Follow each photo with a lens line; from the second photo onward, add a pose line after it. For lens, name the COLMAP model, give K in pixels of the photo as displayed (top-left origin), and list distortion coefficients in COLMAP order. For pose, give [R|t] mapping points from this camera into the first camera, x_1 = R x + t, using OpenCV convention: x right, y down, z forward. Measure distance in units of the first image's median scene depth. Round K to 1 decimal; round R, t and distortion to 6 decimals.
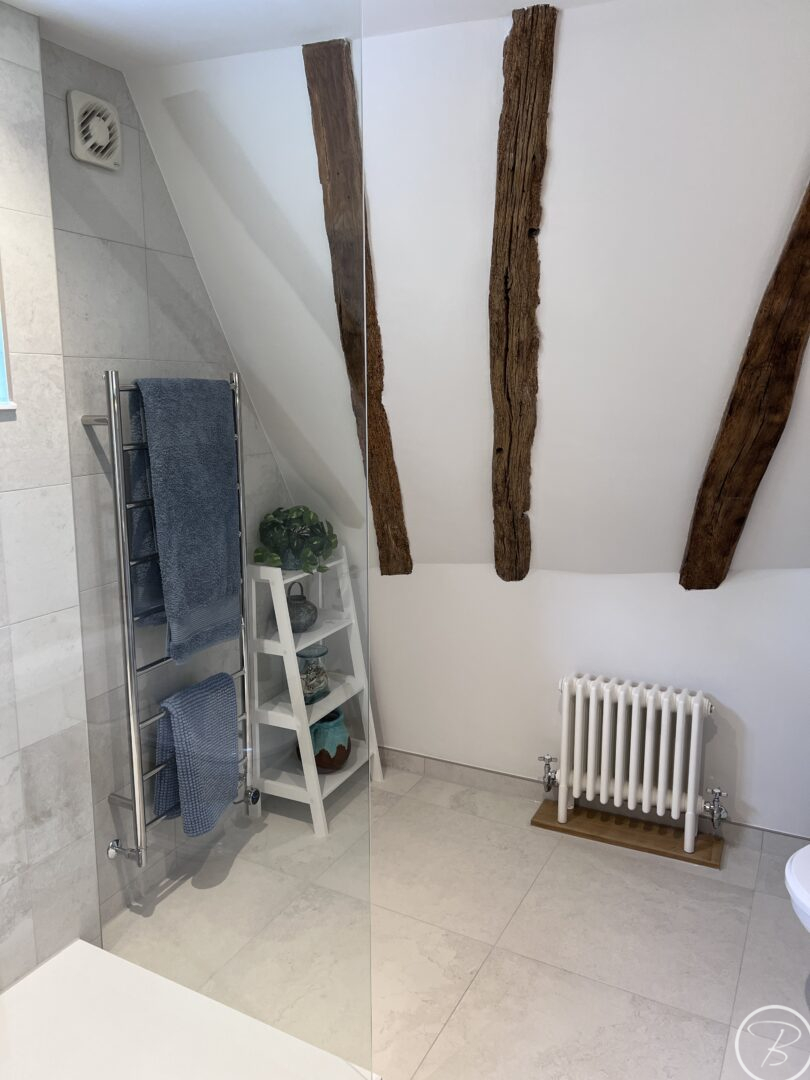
lens RADIAL K [[812.6, 0, 407.1], [0, 812.6, 533.9], [0, 0, 1]] dist [0.058146, -0.071626]
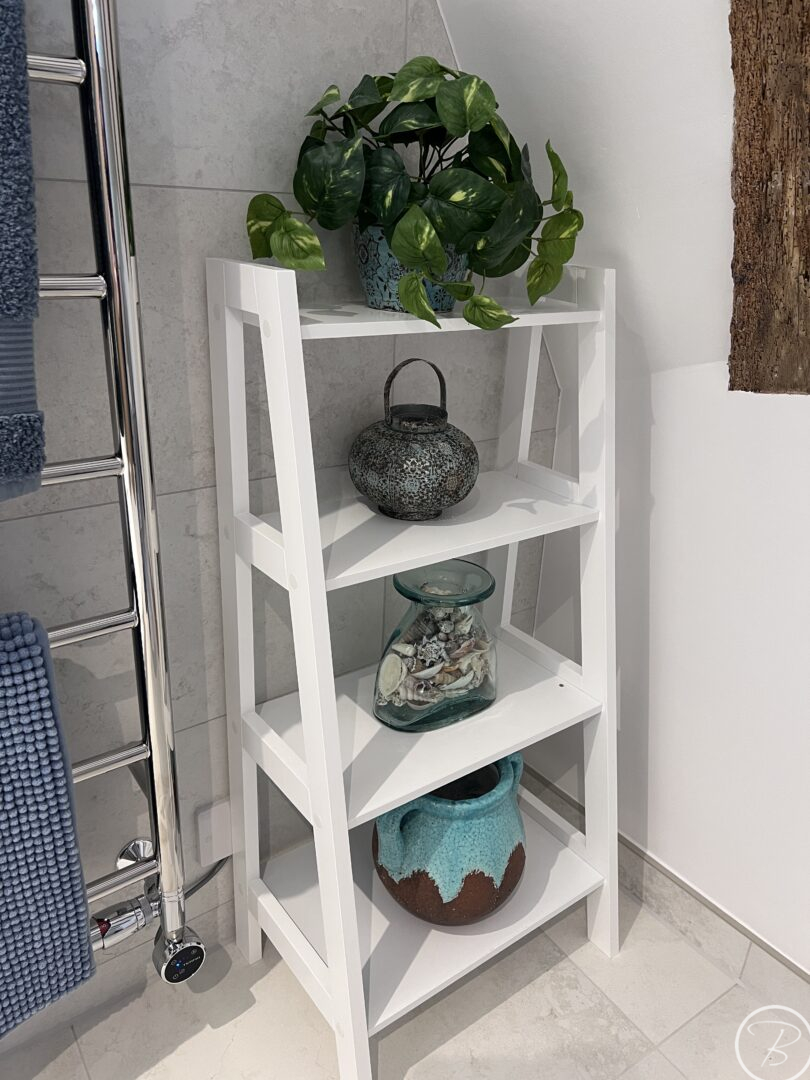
lens RADIAL K [[812.6, 0, 404.3], [0, 812.6, 543.0], [0, 0, 1]] dist [0.058146, -0.071626]
pose [[0.882768, 0.211591, -0.419464, 0.003313], [-0.125745, 0.966676, 0.222991, 0.066285], [0.452669, -0.144104, 0.879957, 0.806710]]
